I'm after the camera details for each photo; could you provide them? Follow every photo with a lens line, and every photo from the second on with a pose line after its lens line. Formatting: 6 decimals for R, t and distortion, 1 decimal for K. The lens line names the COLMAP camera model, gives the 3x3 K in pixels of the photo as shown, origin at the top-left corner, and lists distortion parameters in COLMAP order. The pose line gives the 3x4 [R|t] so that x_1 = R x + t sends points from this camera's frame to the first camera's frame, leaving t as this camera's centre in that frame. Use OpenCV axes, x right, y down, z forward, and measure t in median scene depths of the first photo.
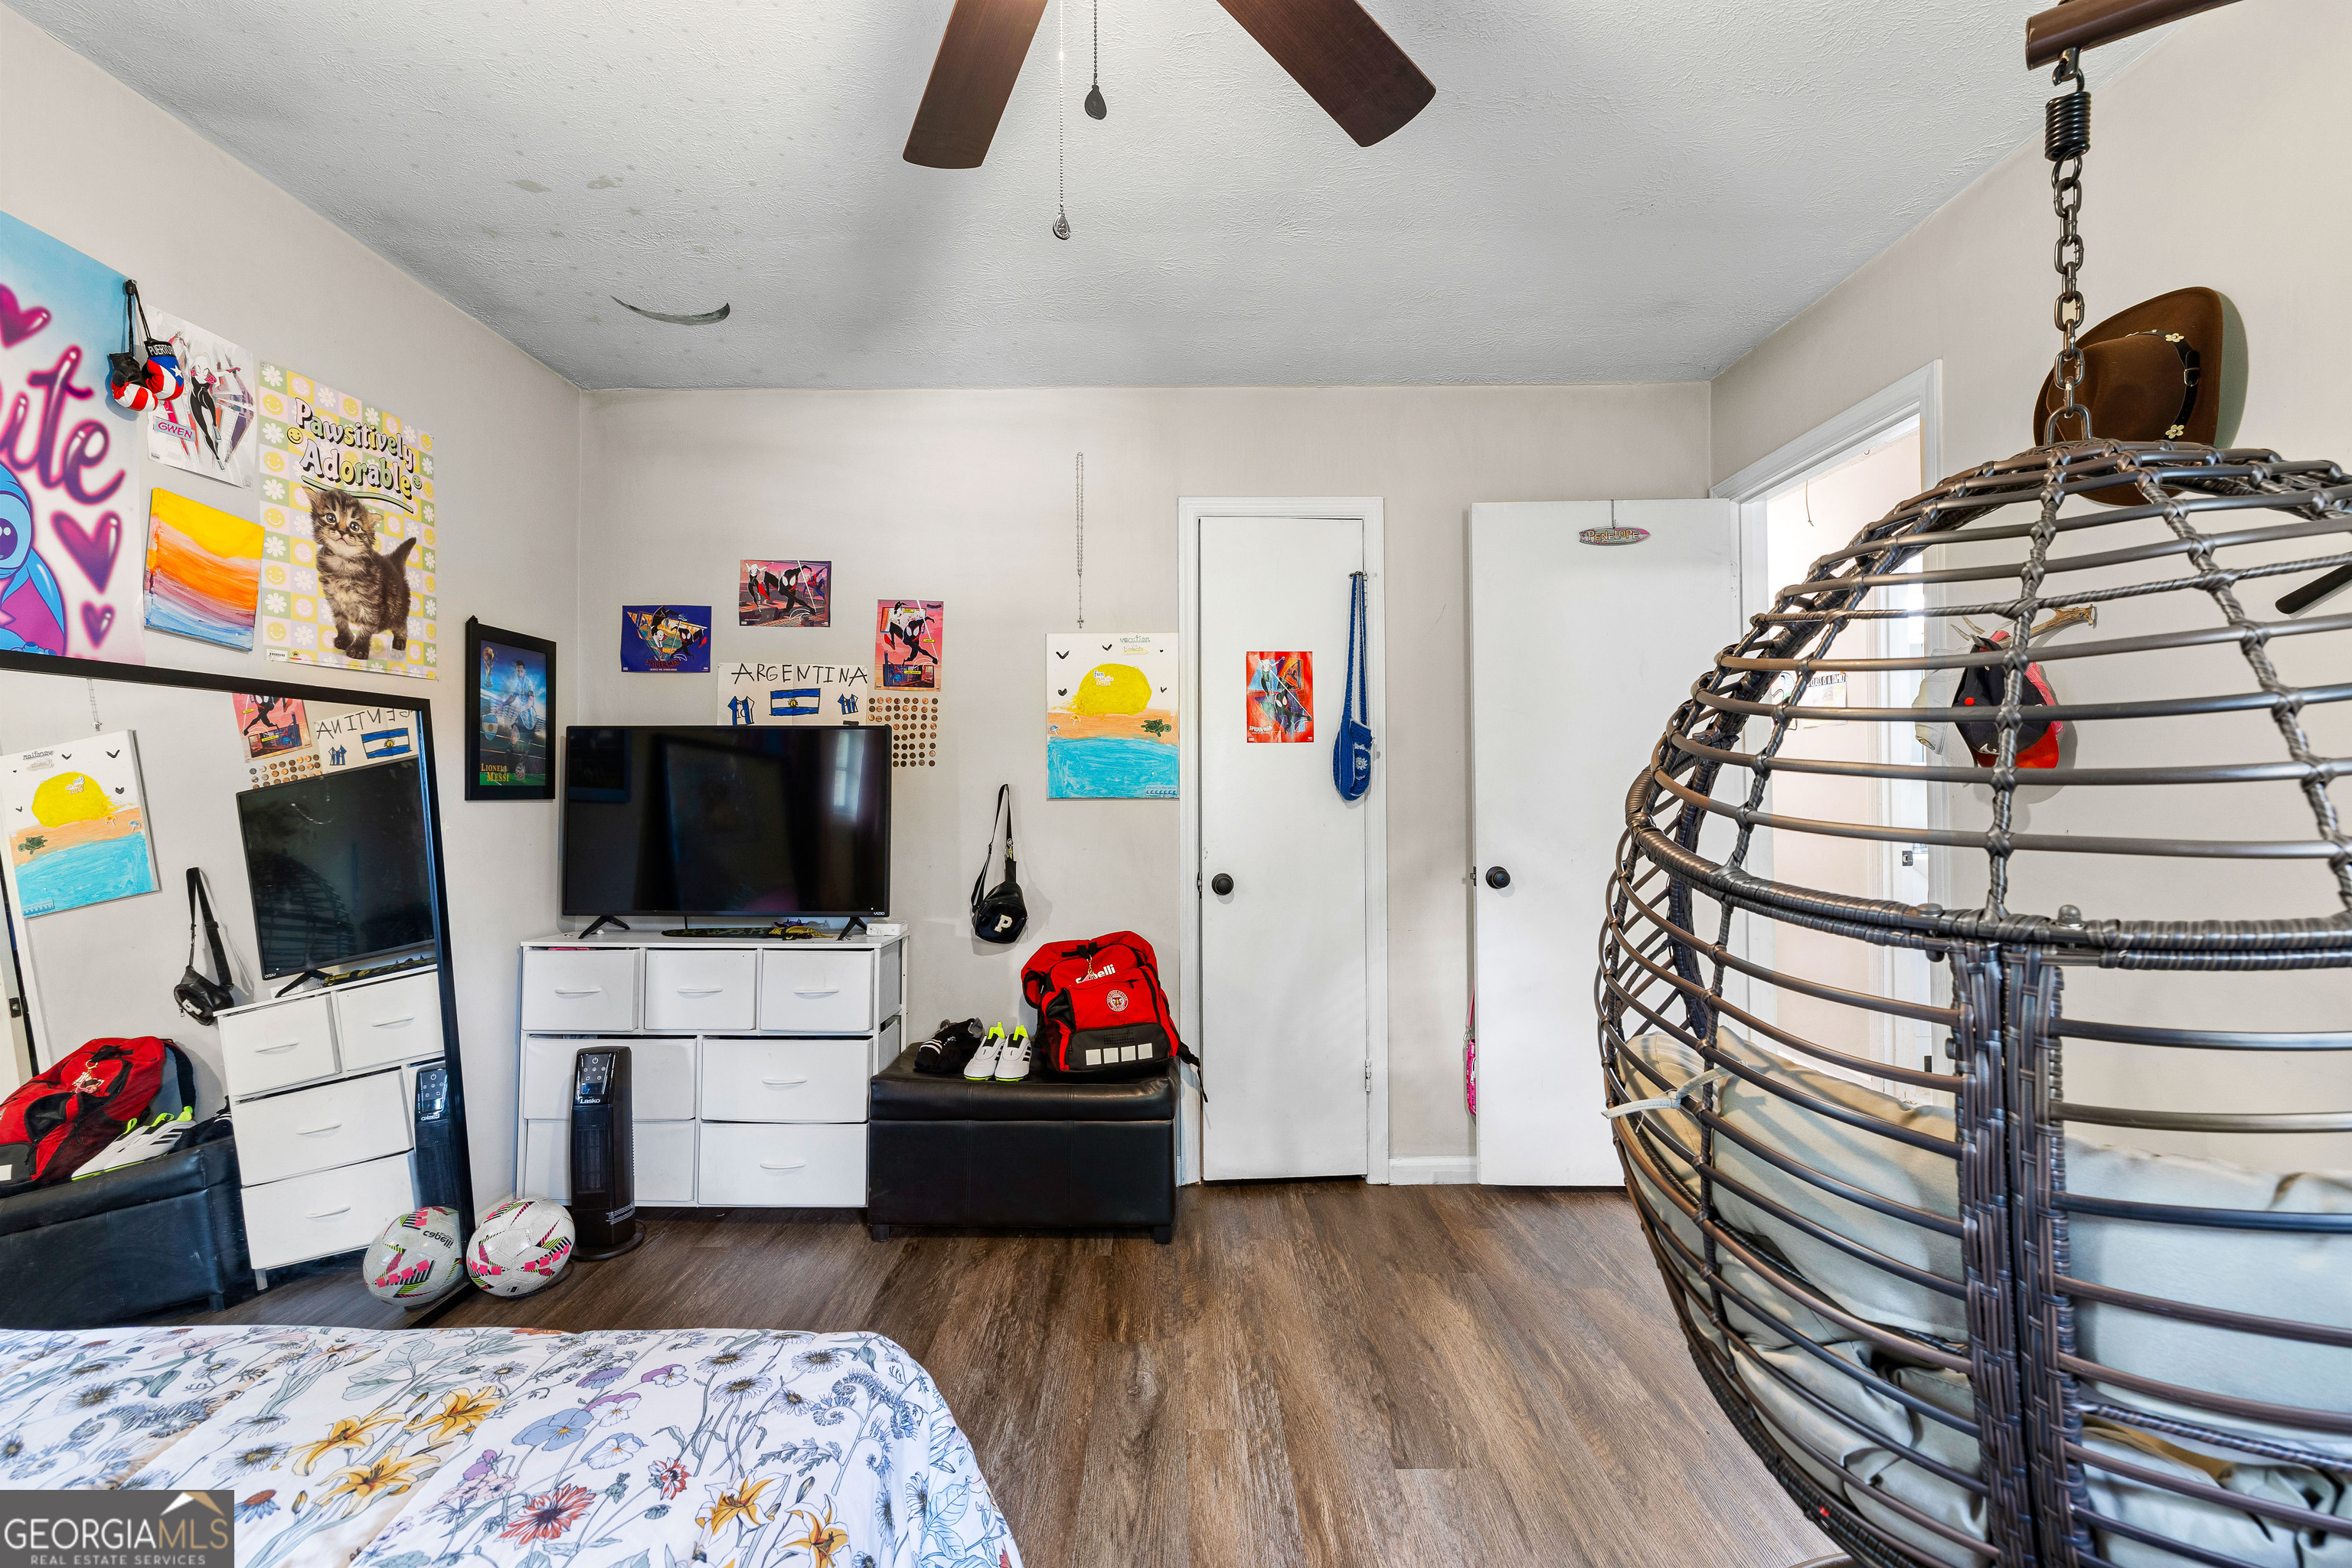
lens RADIAL K [[991.7, 0, 1172.2], [0, 991.7, 781.0], [0, 0, 1]] dist [-0.000663, 0.000806]
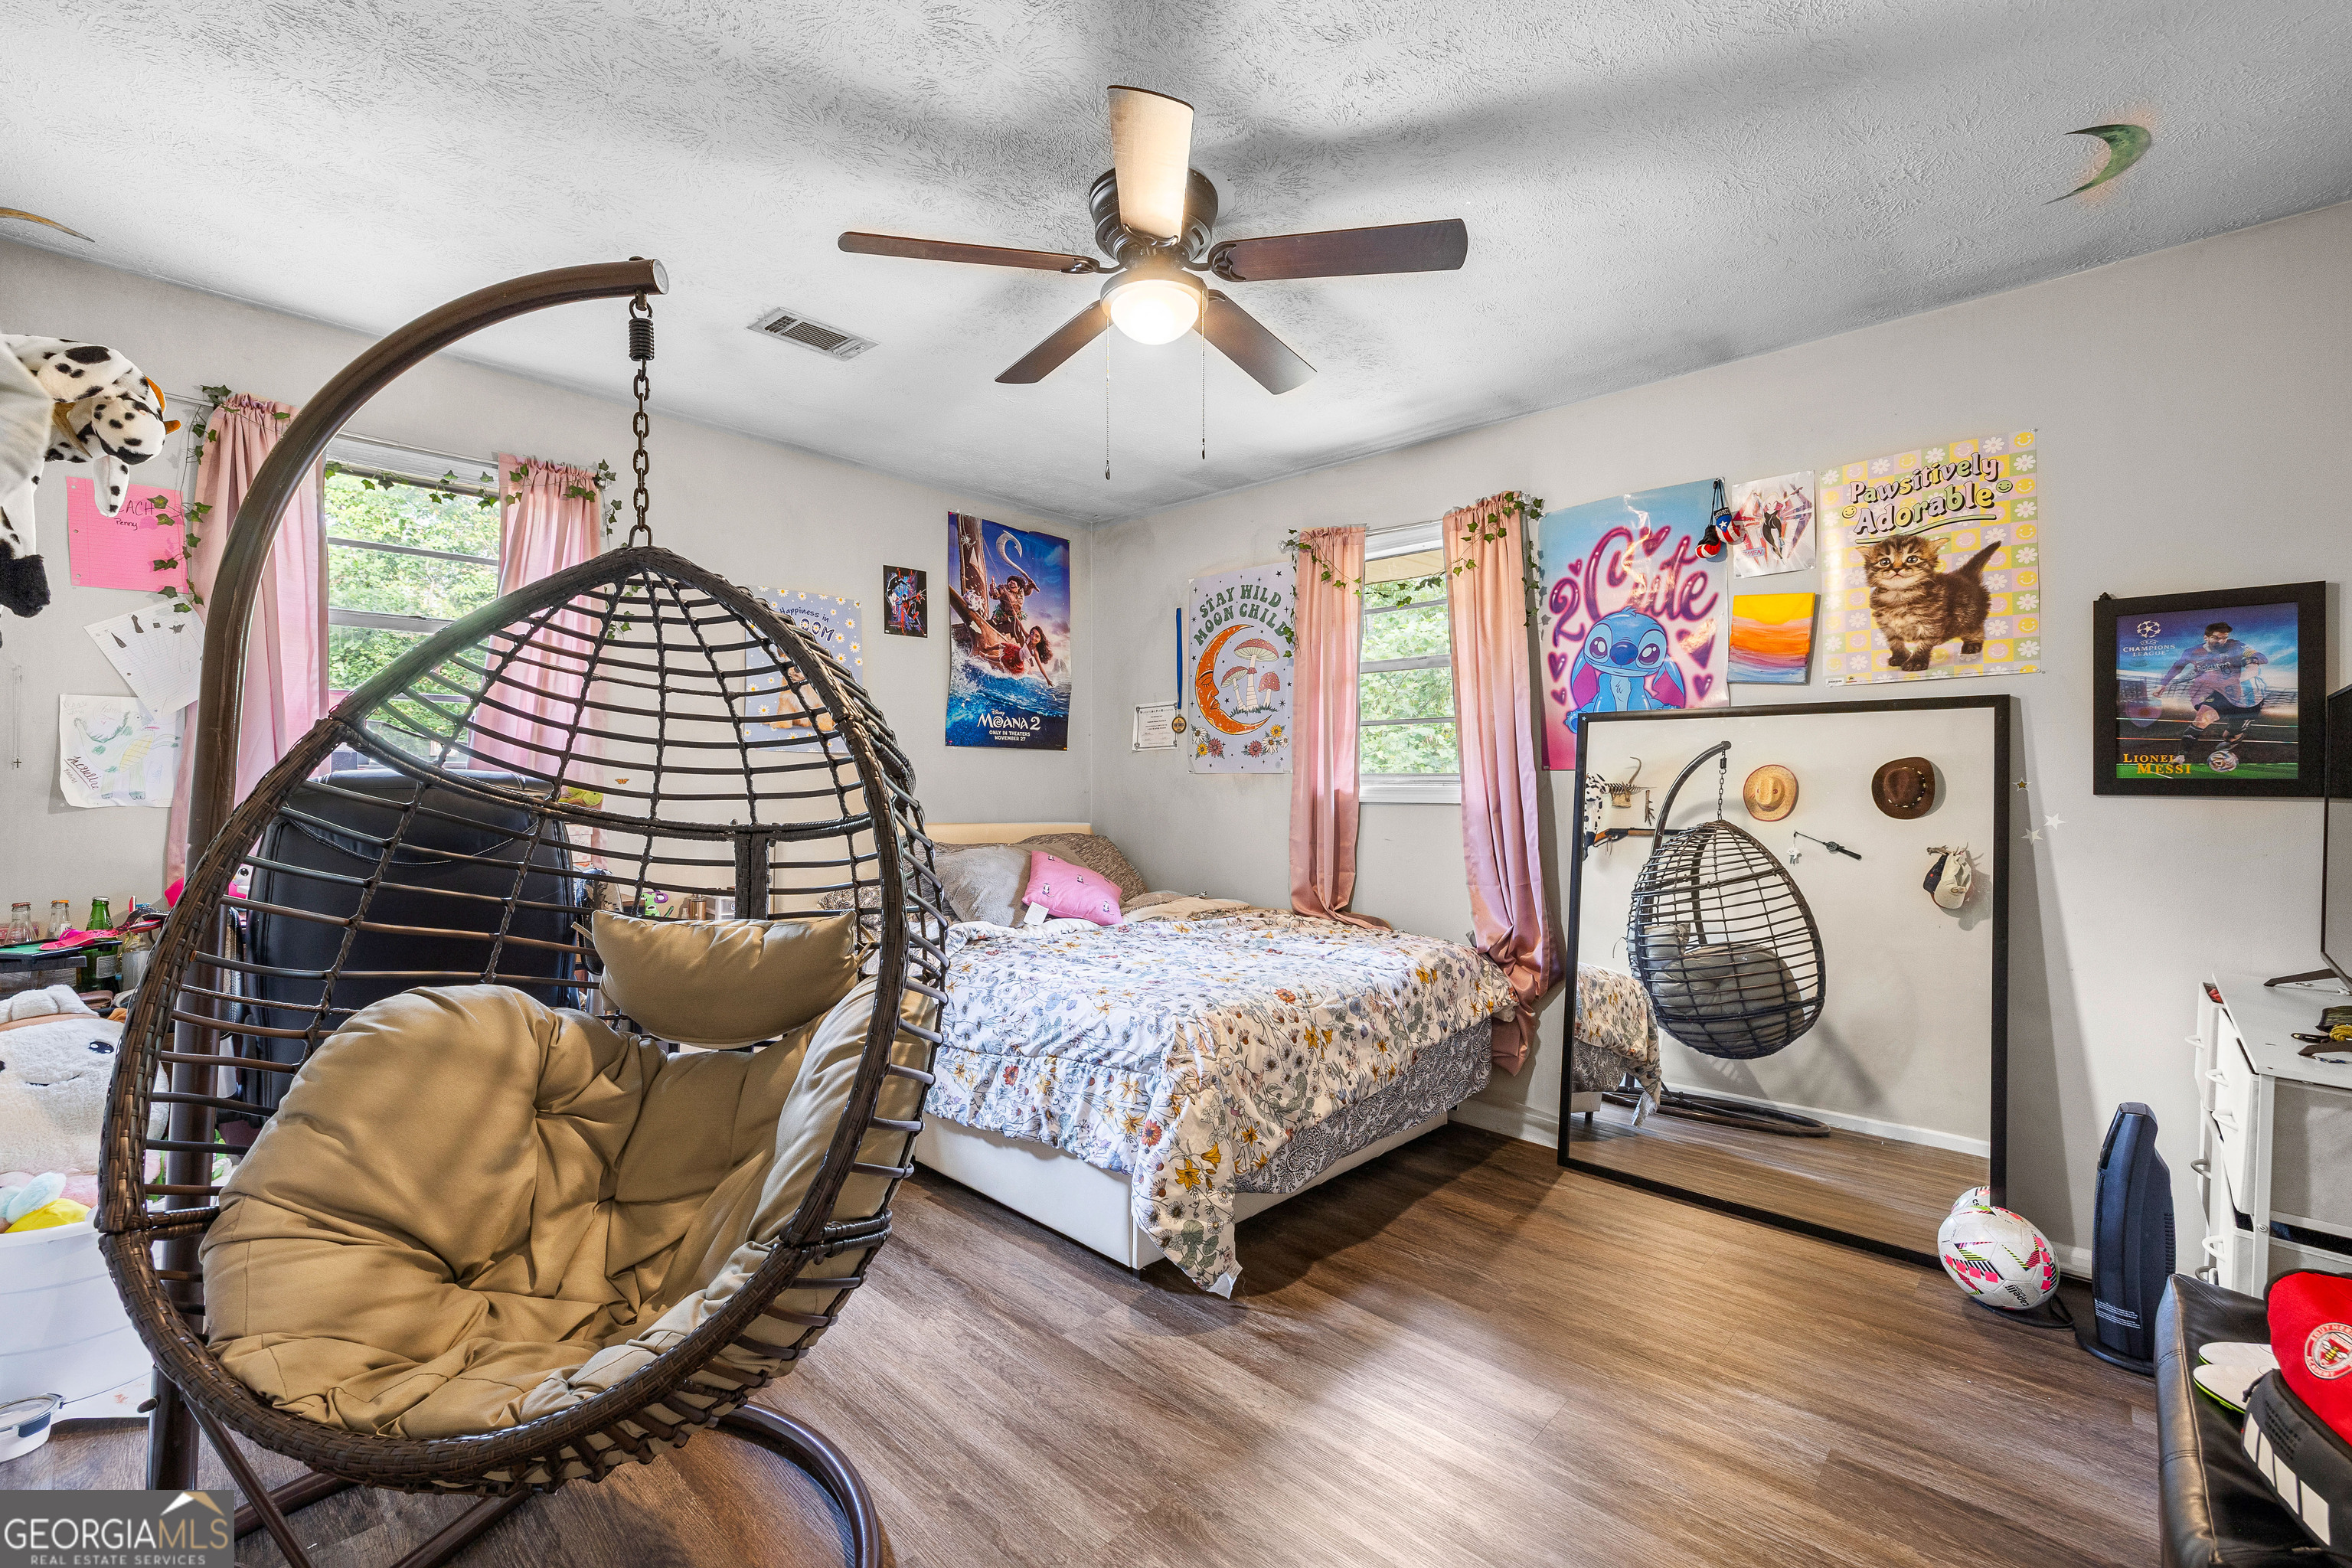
lens RADIAL K [[991.7, 0, 1175.9], [0, 991.7, 785.0], [0, 0, 1]] dist [-0.000663, 0.000806]
pose [[-0.692462, 0.010771, -0.721374, 0.652141], [0.006694, 0.999941, 0.008504, -0.003373], [0.721423, 0.001060, -0.692493, 1.203728]]
